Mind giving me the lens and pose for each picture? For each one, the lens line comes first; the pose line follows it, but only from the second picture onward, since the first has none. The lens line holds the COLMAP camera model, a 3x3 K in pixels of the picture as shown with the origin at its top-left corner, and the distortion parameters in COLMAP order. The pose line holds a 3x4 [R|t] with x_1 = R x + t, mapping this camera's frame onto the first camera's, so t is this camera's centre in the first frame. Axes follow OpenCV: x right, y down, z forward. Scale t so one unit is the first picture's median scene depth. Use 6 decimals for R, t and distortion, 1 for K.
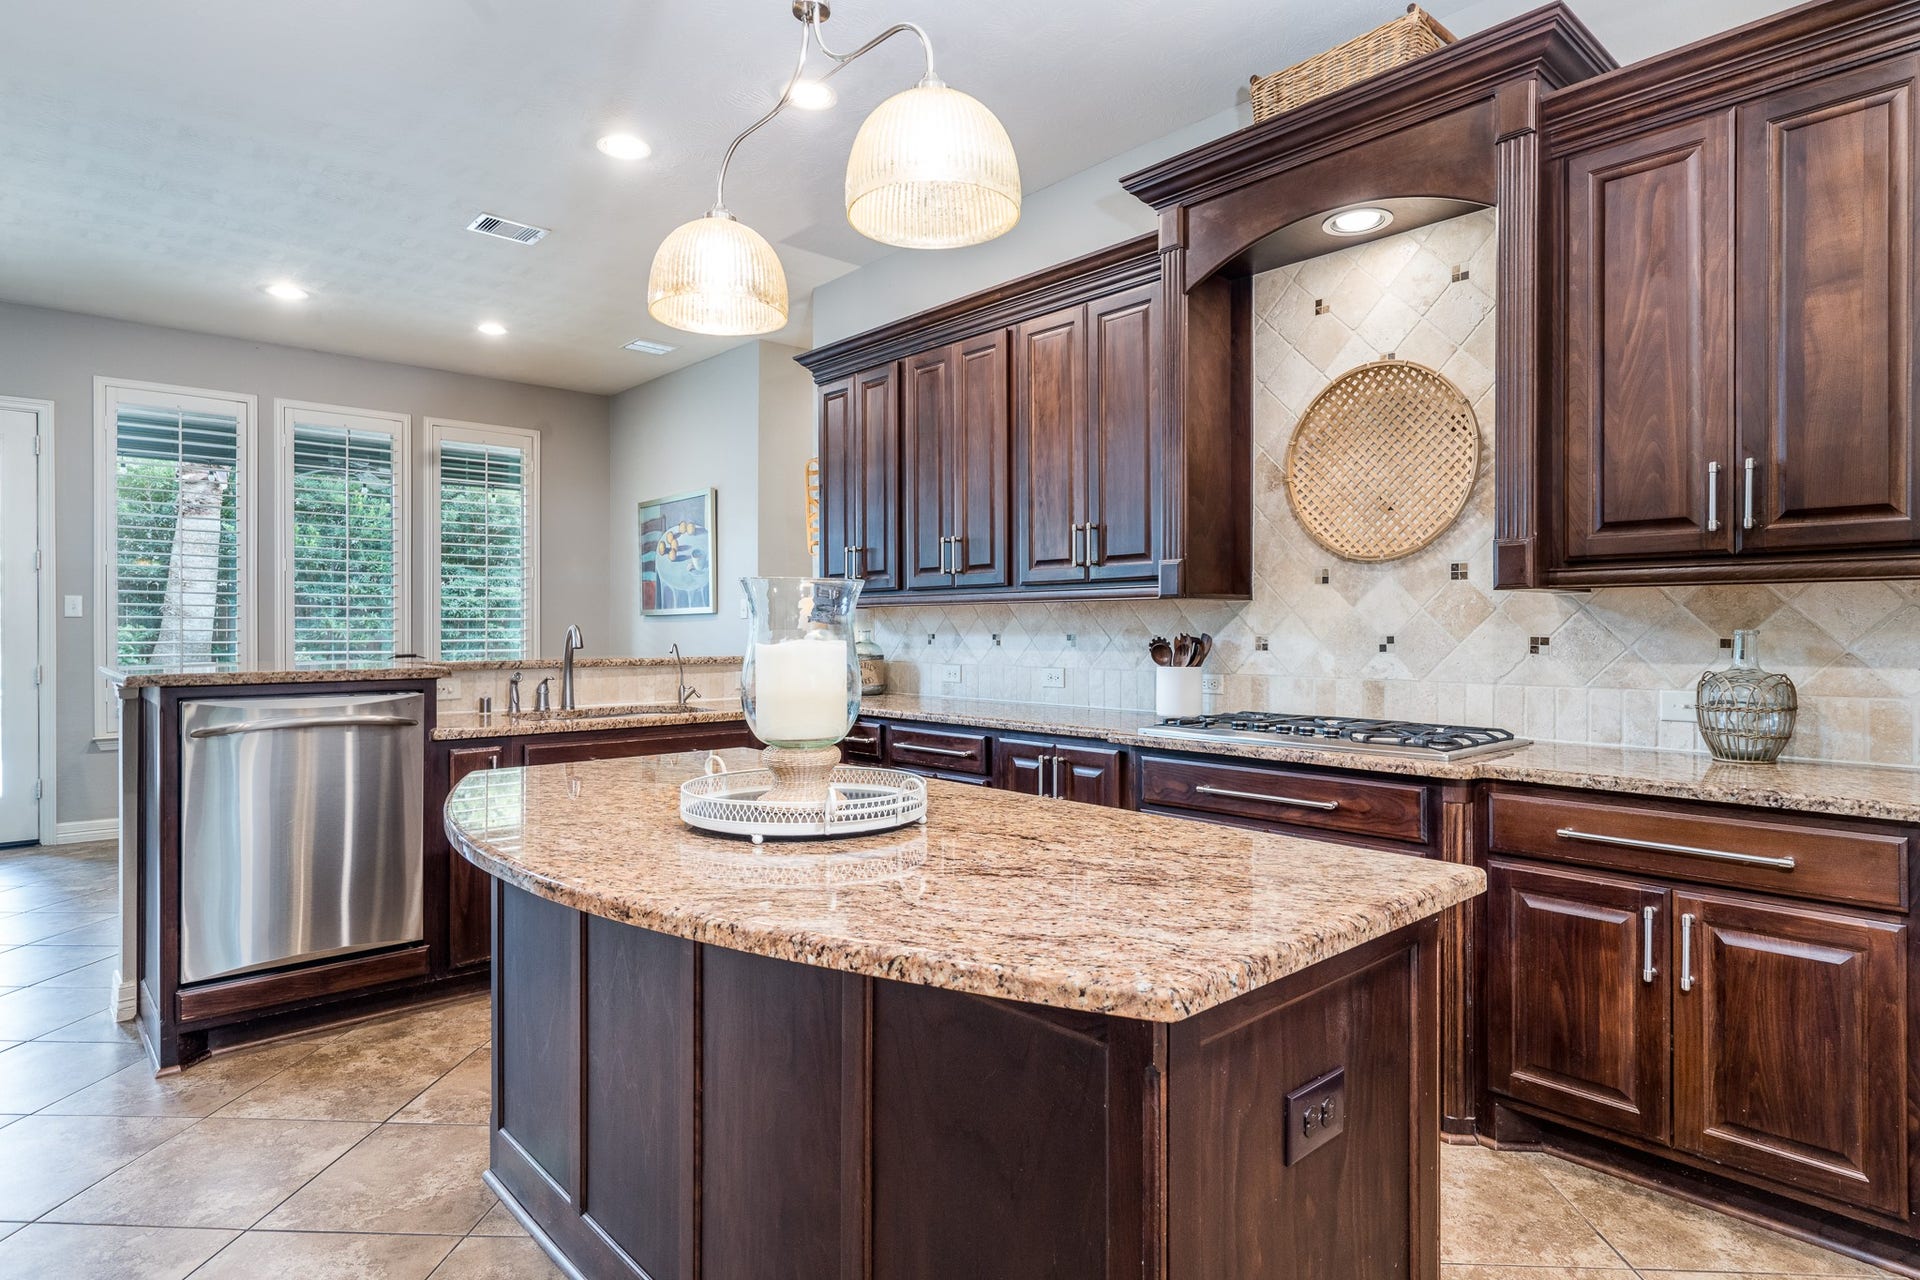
lens RADIAL K [[1037.7, 0, 963.2], [0, 1037.7, 643.9], [0, 0, 1]] dist [-0.014058, 0.000406]
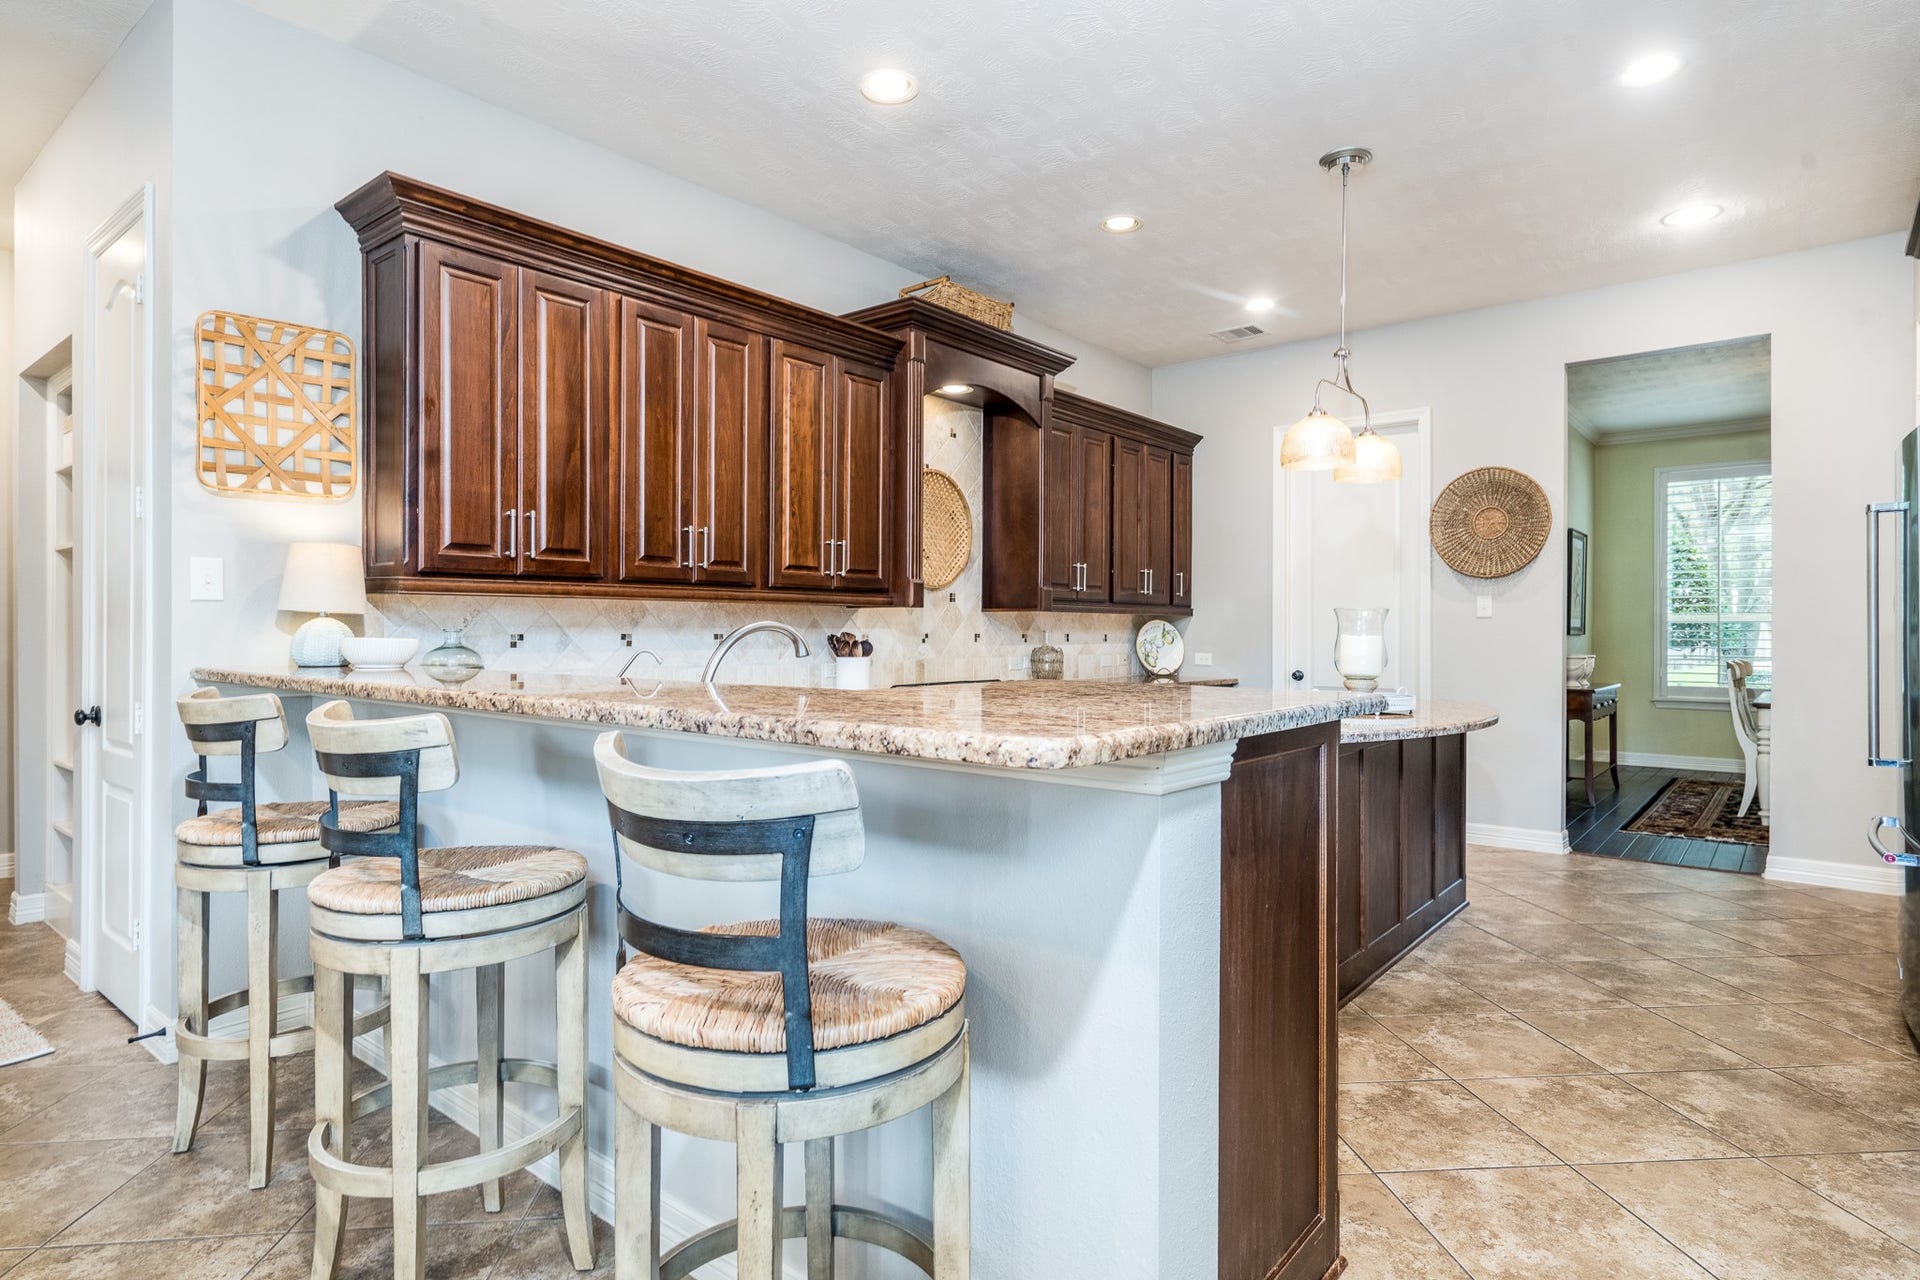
lens RADIAL K [[1037.7, 0, 994.5], [0, 1037.7, 635.4], [0, 0, 1]] dist [-0.014058, 0.000406]
pose [[-0.173163, -0.003597, 0.984887, -1.172987], [0.011409, 0.999919, 0.005658, -0.011701], [-0.984827, 0.012216, -0.173108, 1.106712]]
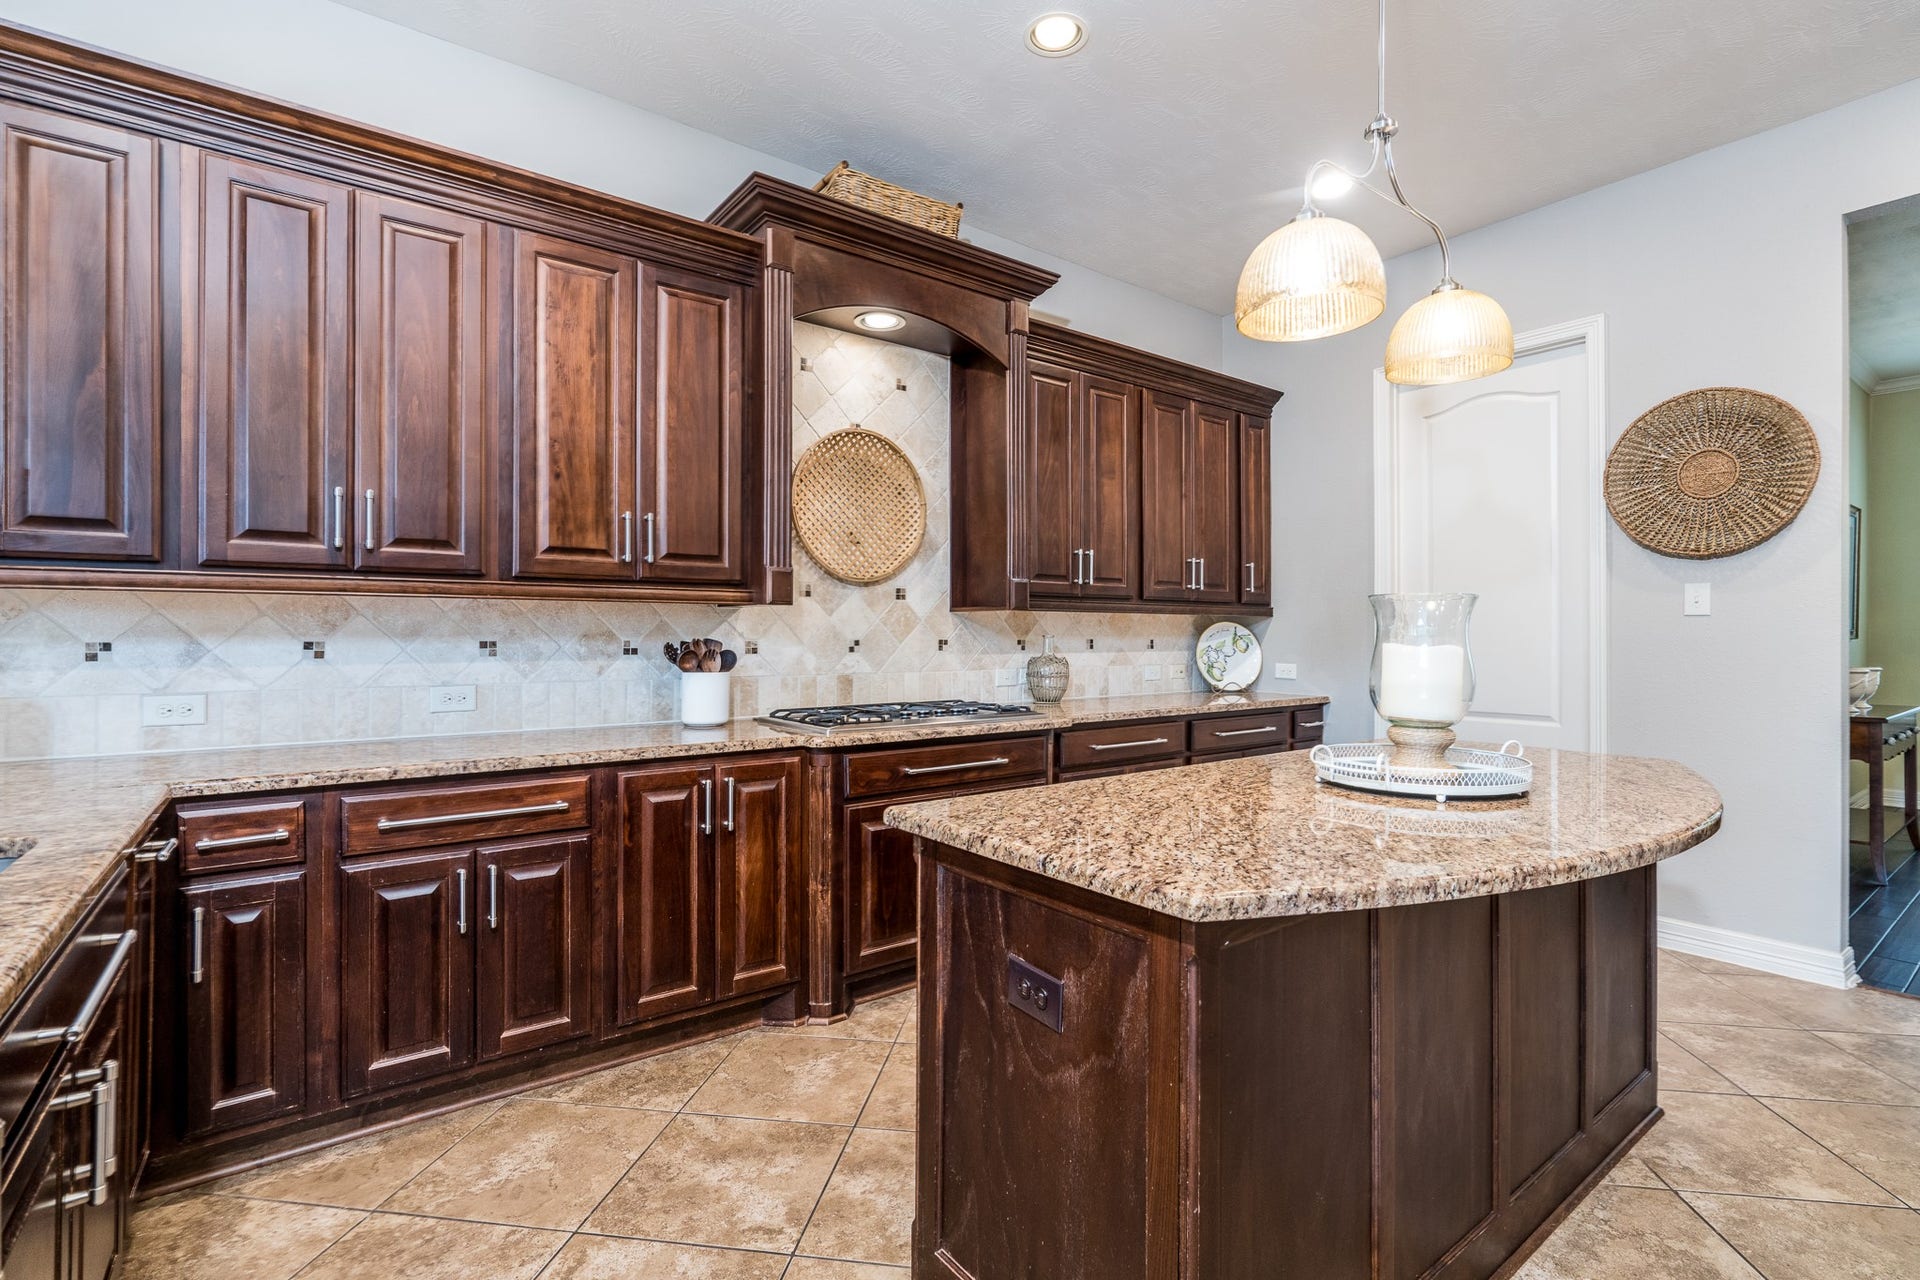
lens RADIAL K [[903.3, 0, 953.0], [0, 903.3, 630.8], [0, 0, 1]] dist [-0.001375, -0.002169]
pose [[0.081263, 0.004438, 0.996683, -0.665488], [0.012196, 0.999911, -0.005447, -0.010500], [-0.996618, 0.012598, 0.081202, 0.735330]]
